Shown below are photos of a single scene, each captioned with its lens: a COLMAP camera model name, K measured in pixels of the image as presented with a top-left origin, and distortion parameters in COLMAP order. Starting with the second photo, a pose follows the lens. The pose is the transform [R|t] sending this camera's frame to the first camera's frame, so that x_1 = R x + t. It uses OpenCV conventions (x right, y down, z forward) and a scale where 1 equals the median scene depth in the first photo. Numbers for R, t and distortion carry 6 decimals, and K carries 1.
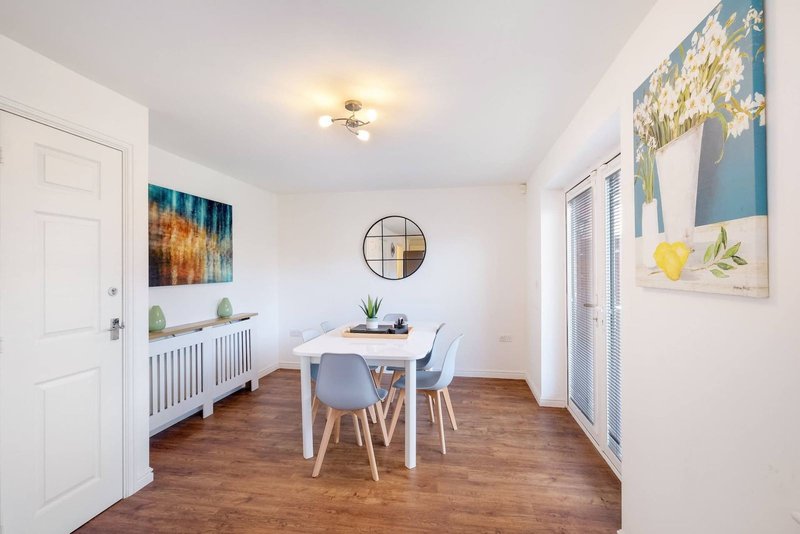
lens RADIAL K [[351.1, 0, 400.8], [0, 351.1, 271.3], [0, 0, 1]] dist [-0.008572, 0.001773]
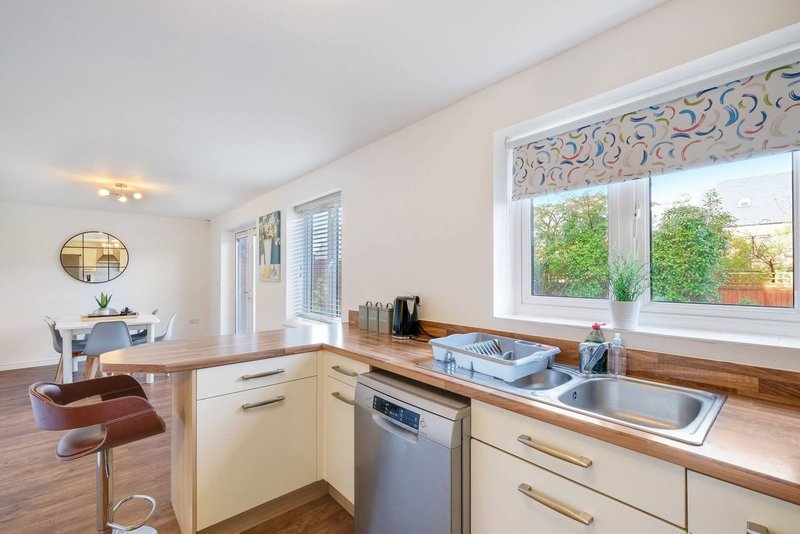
lens RADIAL K [[351.1, 0, 401.4], [0, 351.1, 269.9], [0, 0, 1]] dist [-0.008572, 0.001773]
pose [[0.629151, 0.014685, 0.777145, -0.446606], [0.001744, 0.999792, -0.020304, 0.005638], [-0.777281, 0.014129, 0.628994, -0.909769]]
